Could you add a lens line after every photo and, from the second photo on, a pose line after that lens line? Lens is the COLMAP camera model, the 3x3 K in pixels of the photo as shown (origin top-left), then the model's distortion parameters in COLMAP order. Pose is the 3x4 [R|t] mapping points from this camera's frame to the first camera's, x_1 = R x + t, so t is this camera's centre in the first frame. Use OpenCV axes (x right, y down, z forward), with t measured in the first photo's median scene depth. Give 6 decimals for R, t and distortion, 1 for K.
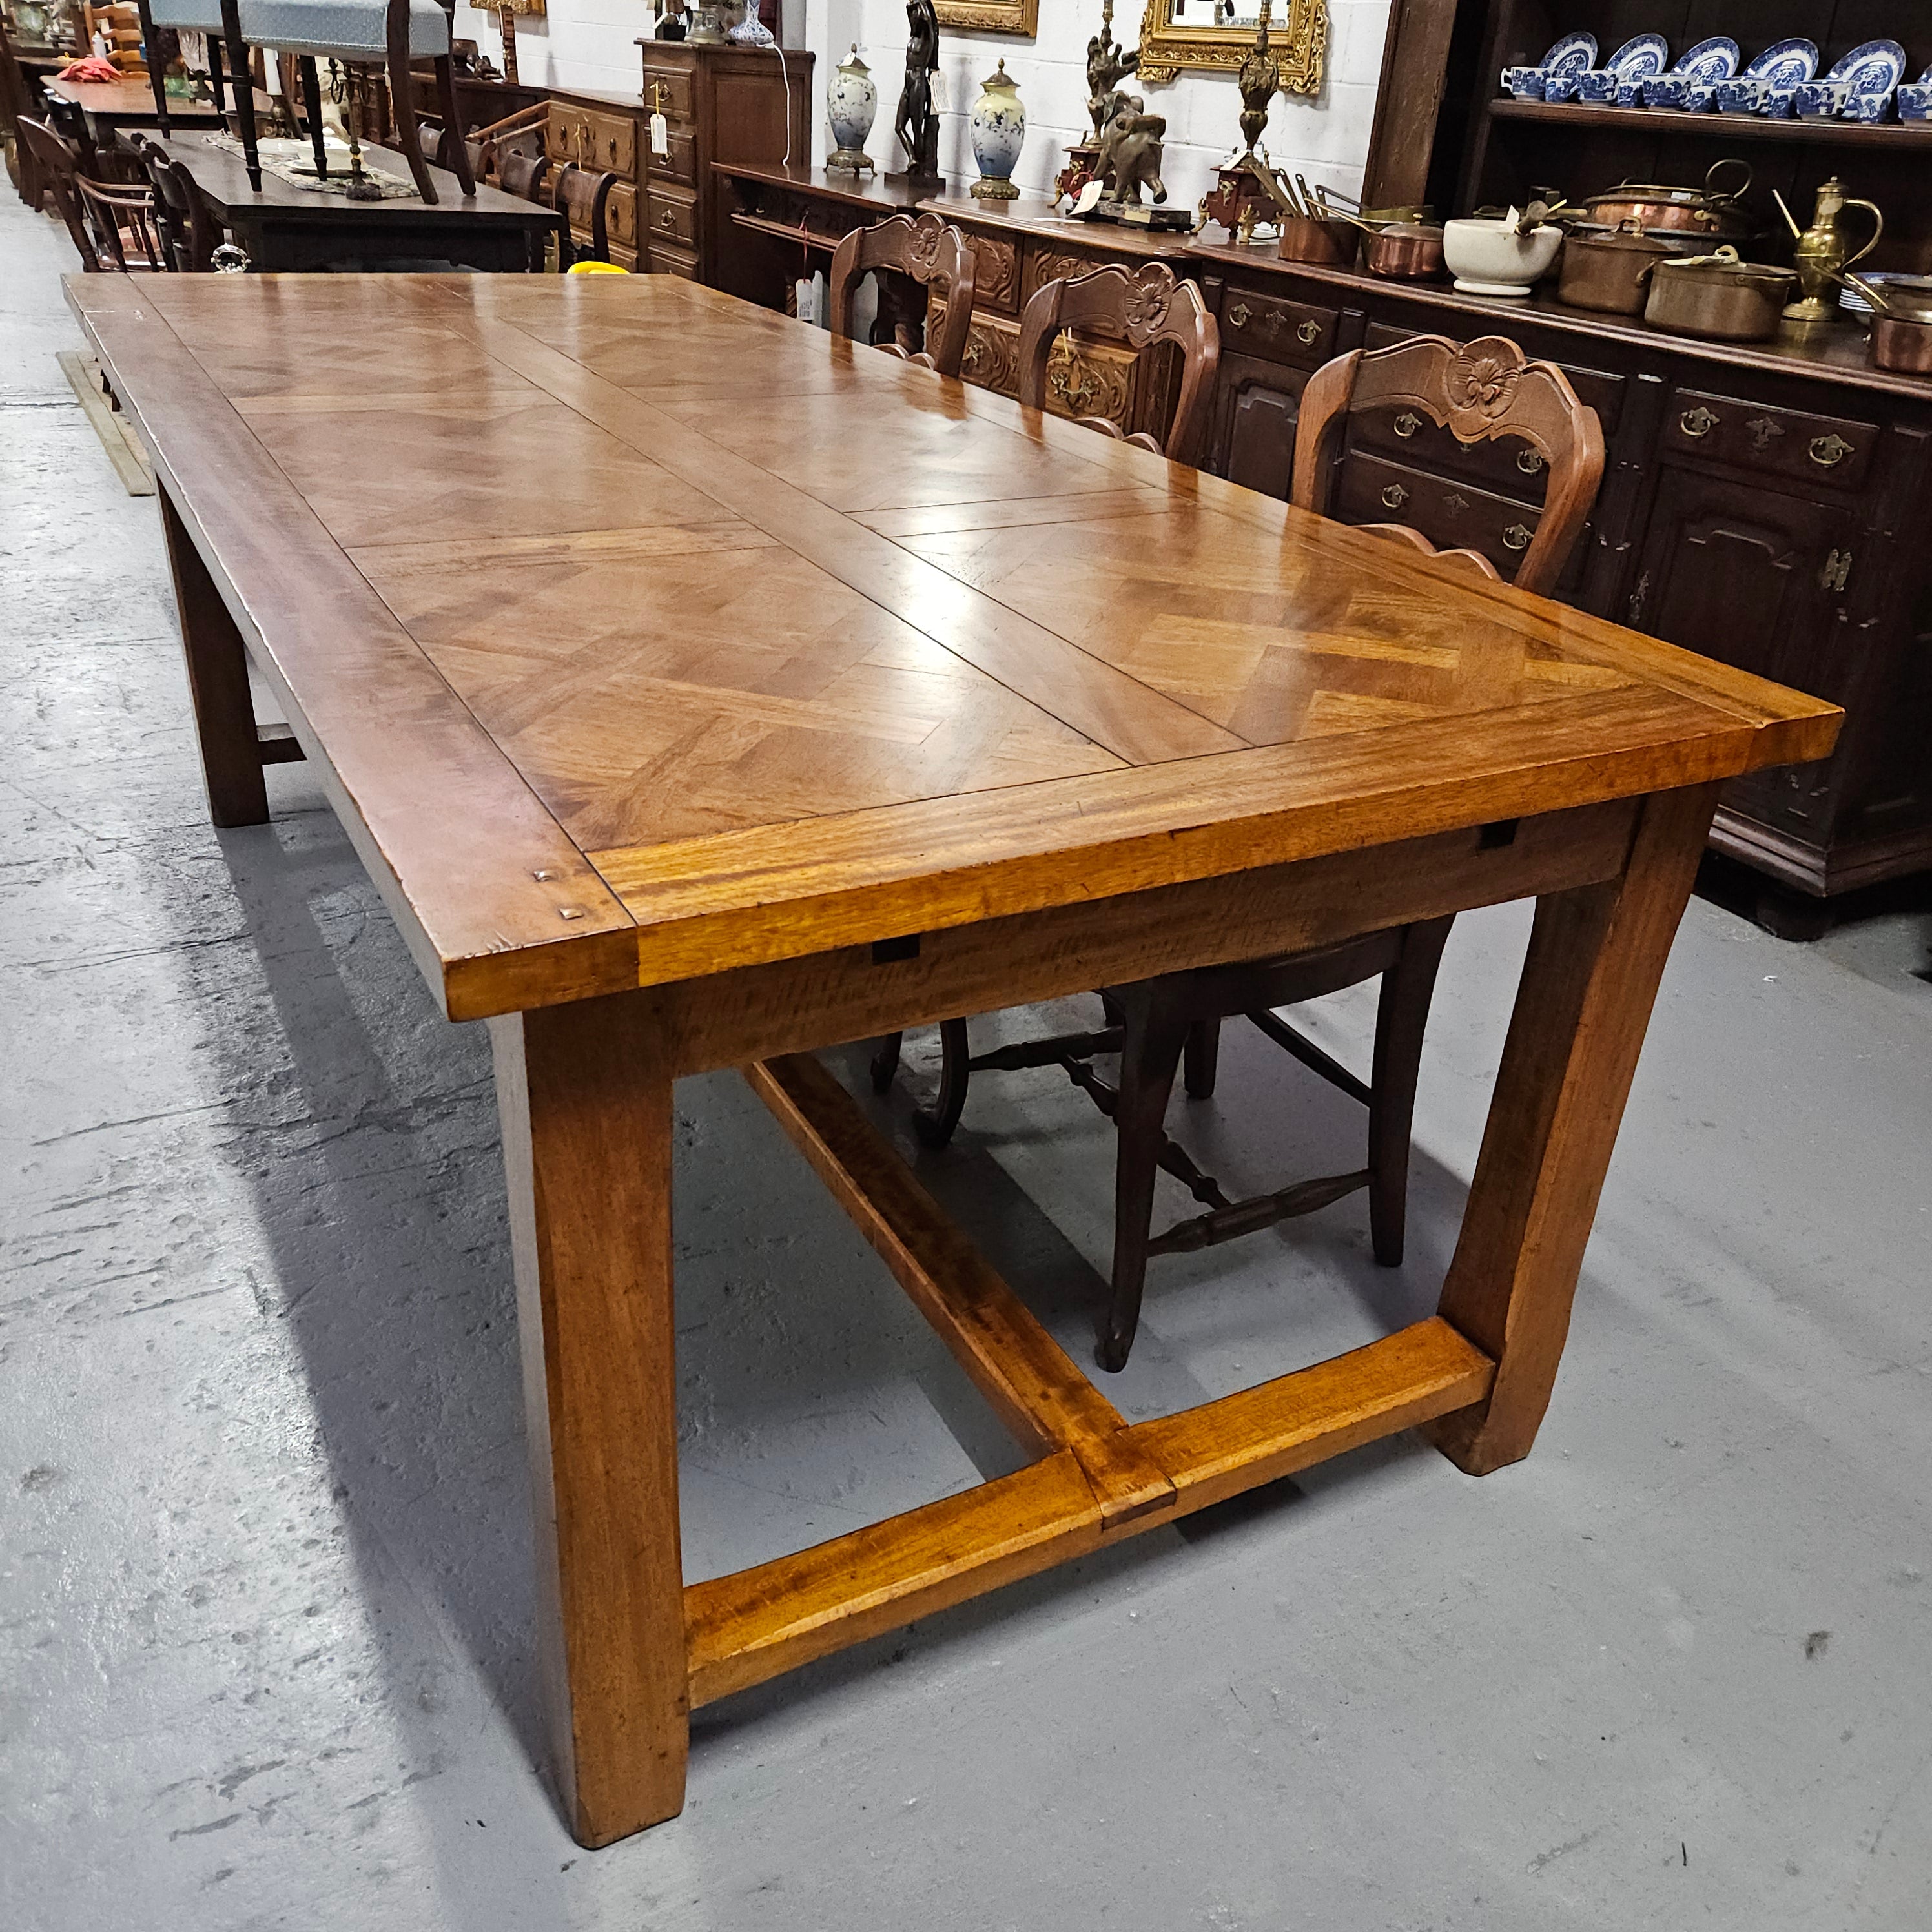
lens RADIAL K [[1718.8, 0, 952.7], [0, 1718.8, 959.8], [0, 0, 1]] dist [0.072026, -0.068917]
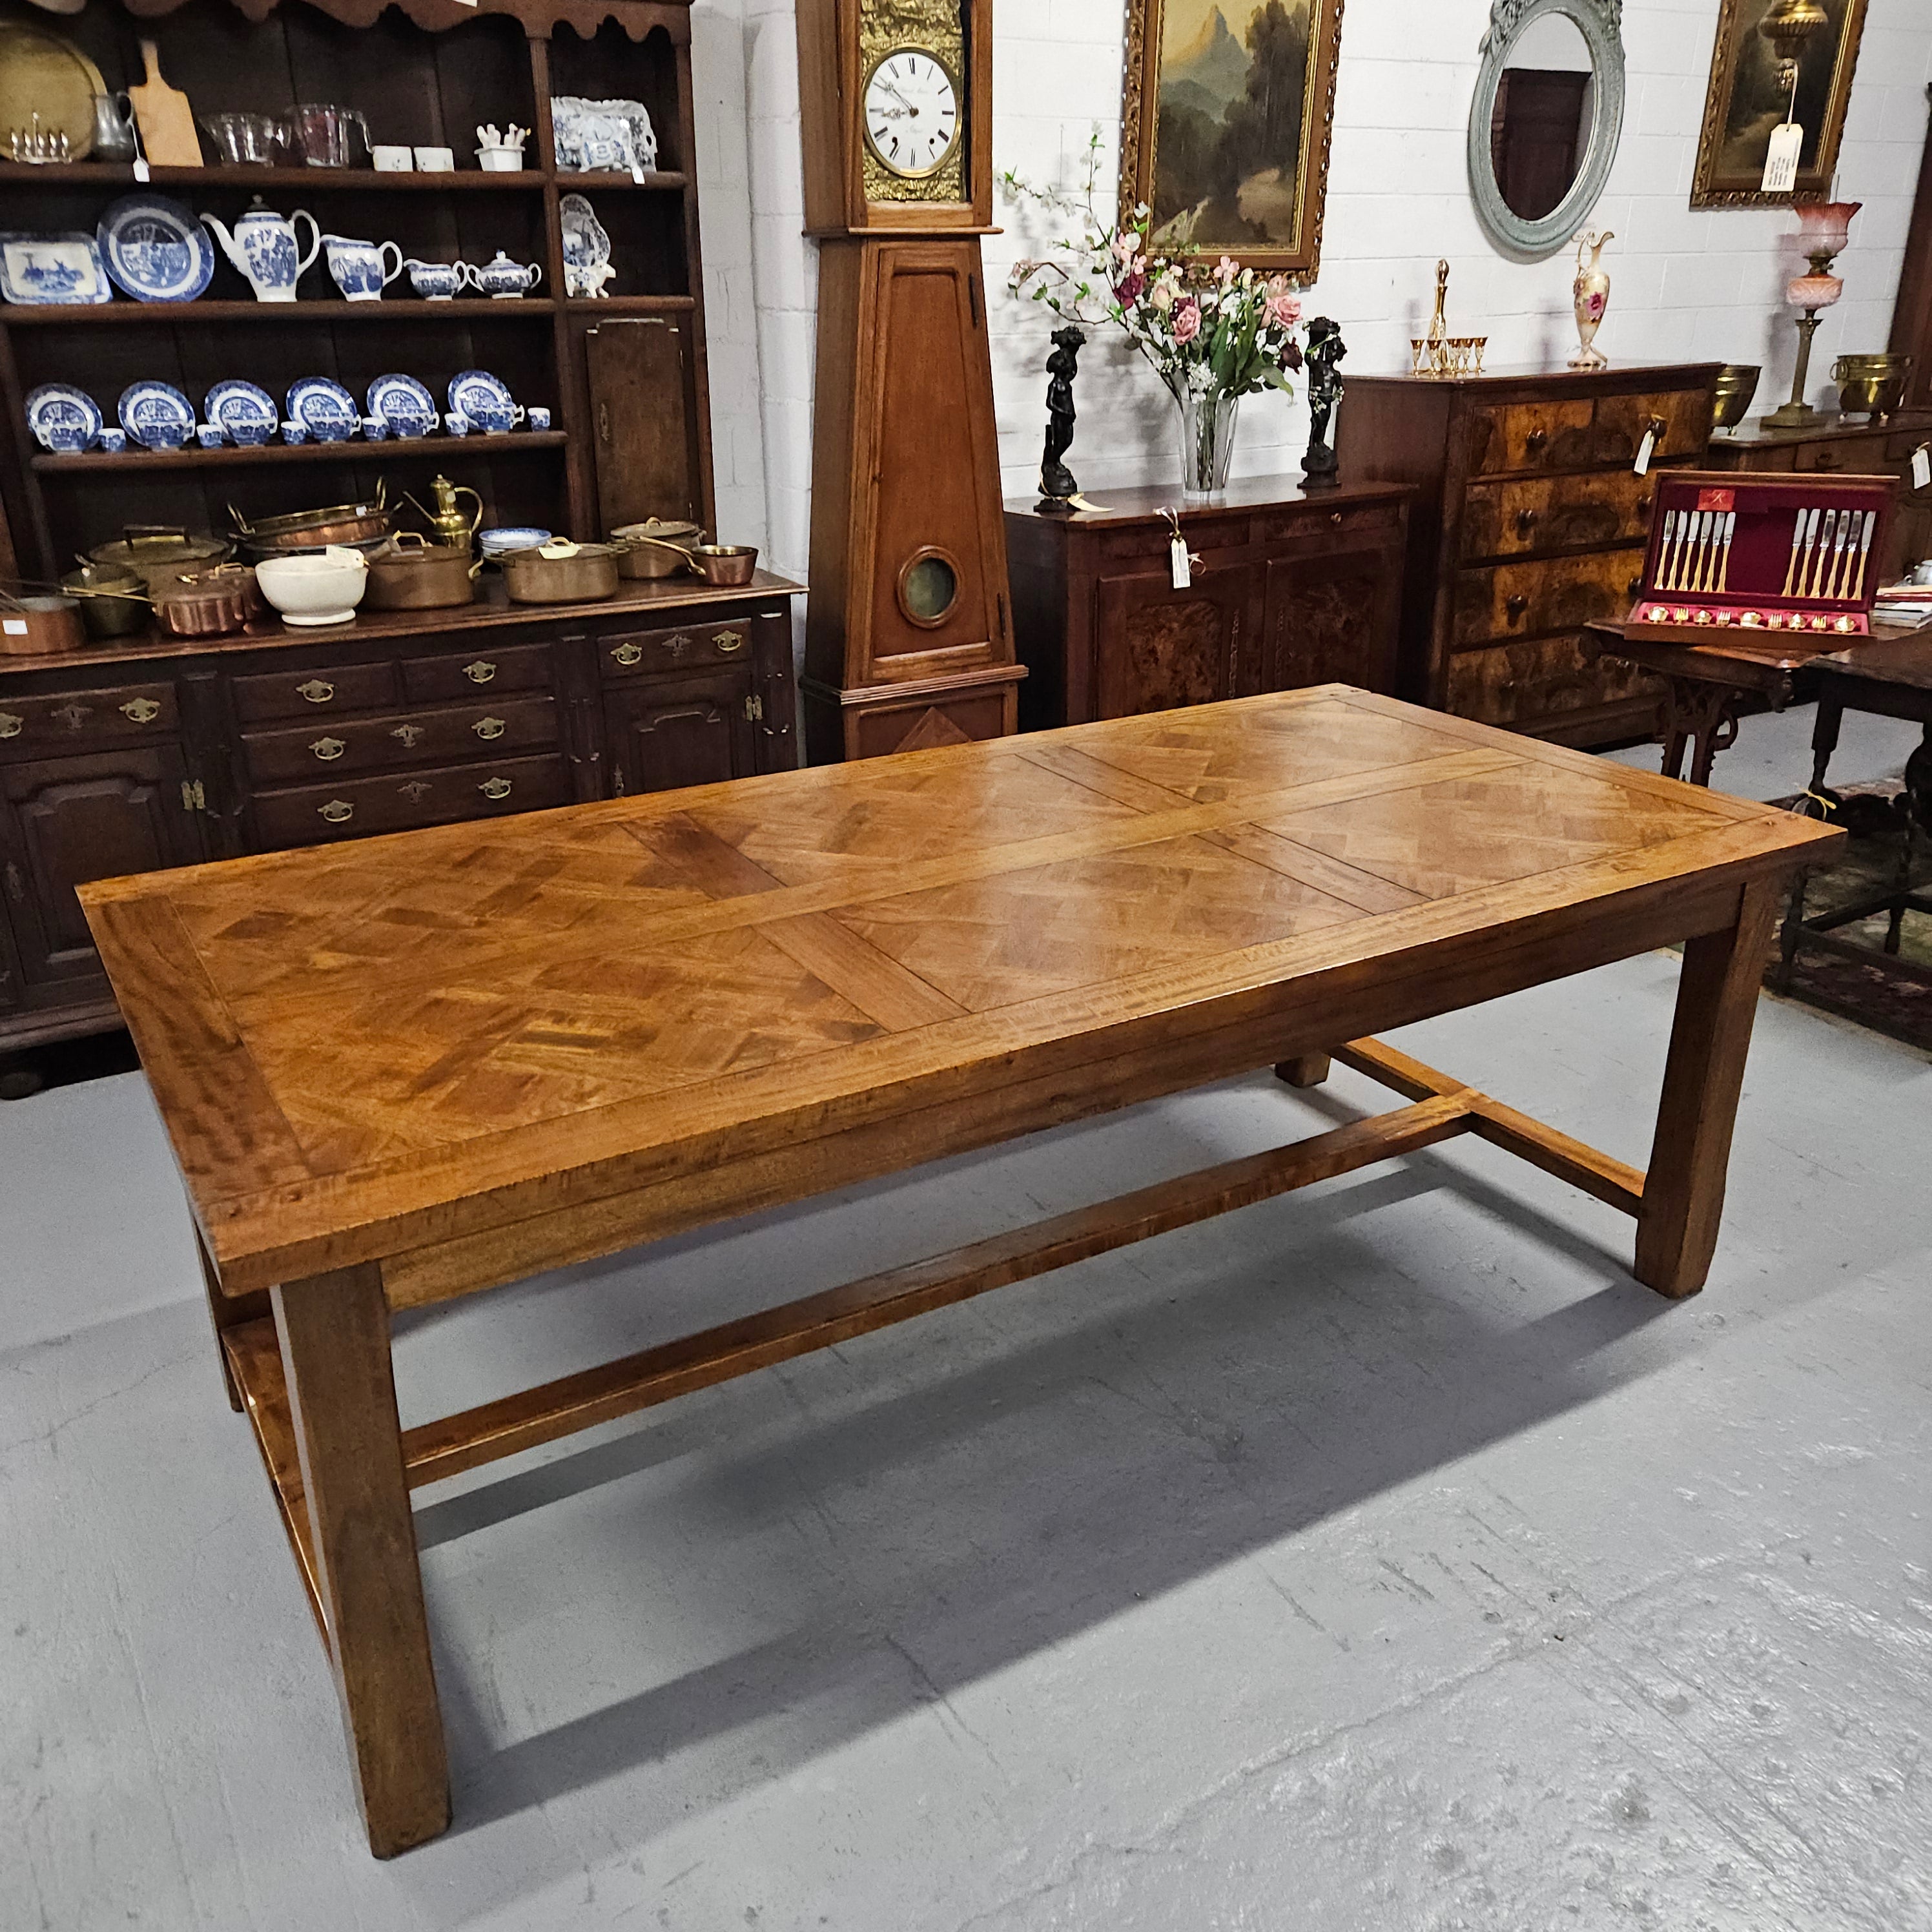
lens RADIAL K [[1718.8, 0, 968.9], [0, 1718.8, 991.2], [0, 0, 1]] dist [0.072026, -0.068917]
pose [[-0.045765, -0.444745, 0.894487, -0.619323], [0.463455, 0.783774, 0.413410, -0.356432], [-0.884938, 0.433474, 0.170250, 0.420605]]
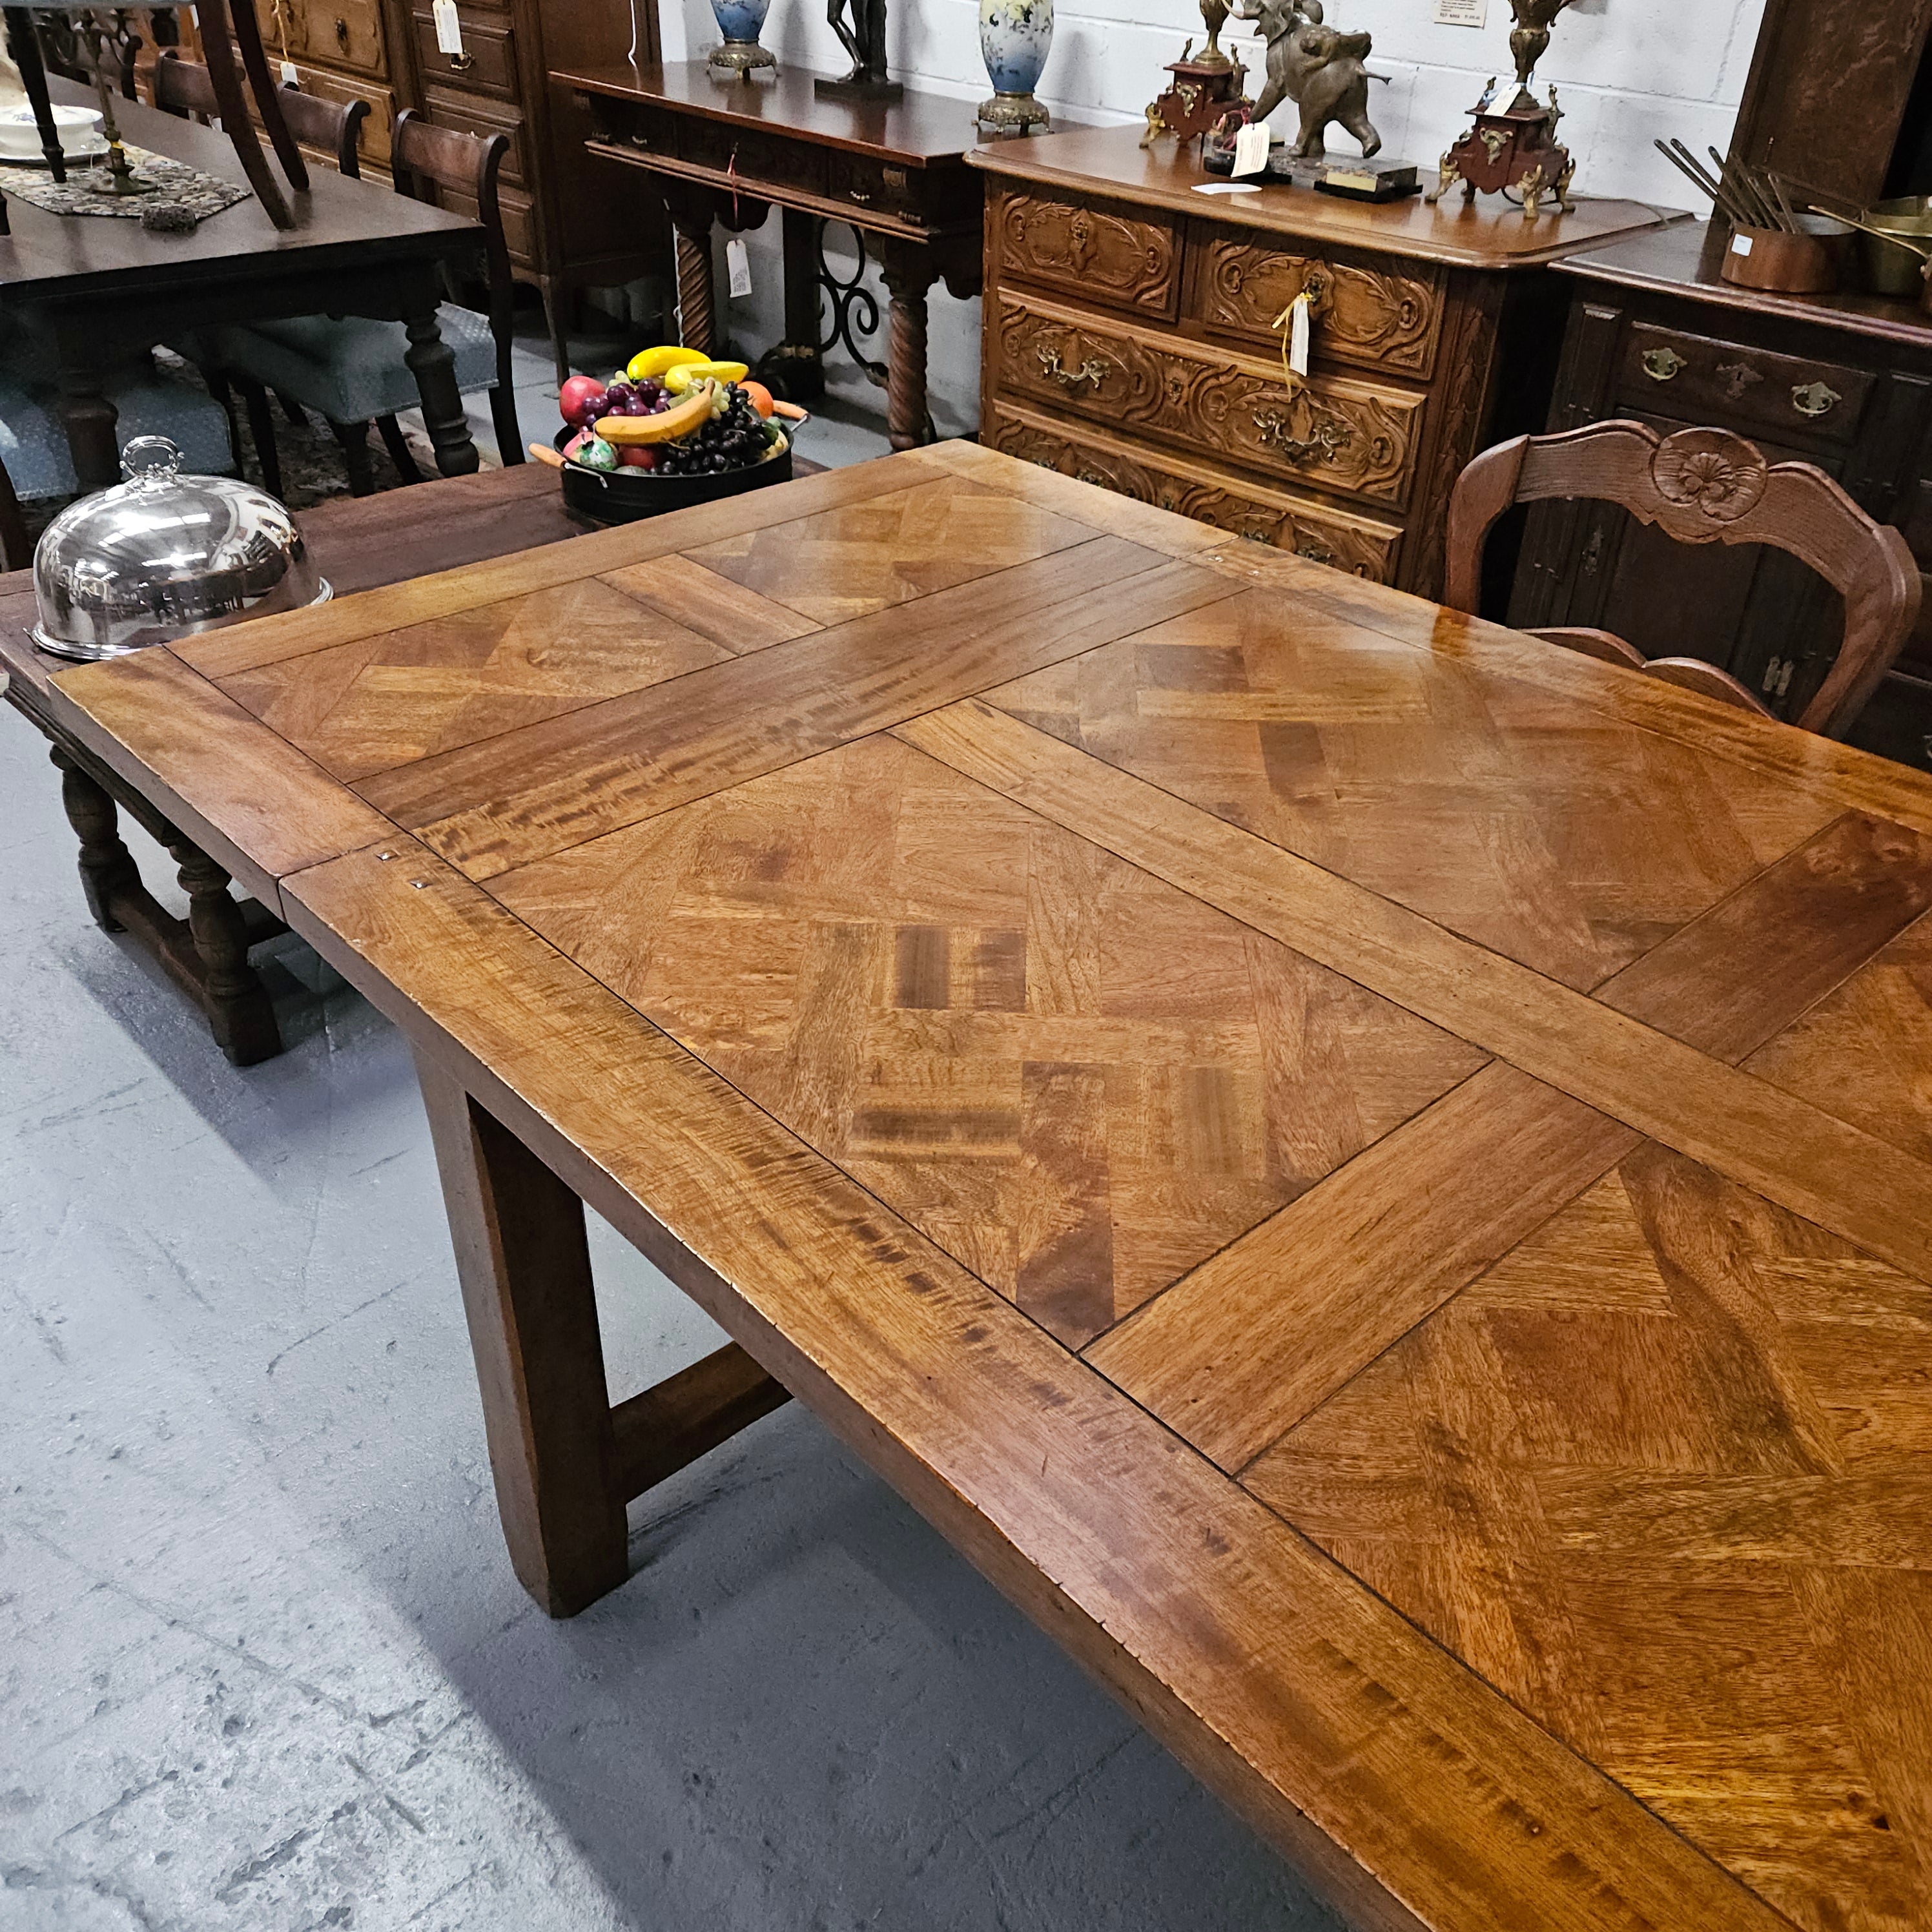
lens RADIAL K [[1718.8, 0, 961.1], [0, 1718.8, 980.4], [0, 0, 1]] dist [0.072026, -0.068917]
pose [[0.967314, -0.168892, 0.189155, -0.251914], [0.143356, 0.979507, 0.141474, -0.235446], [-0.209173, -0.109733, 0.971702, 0.303279]]
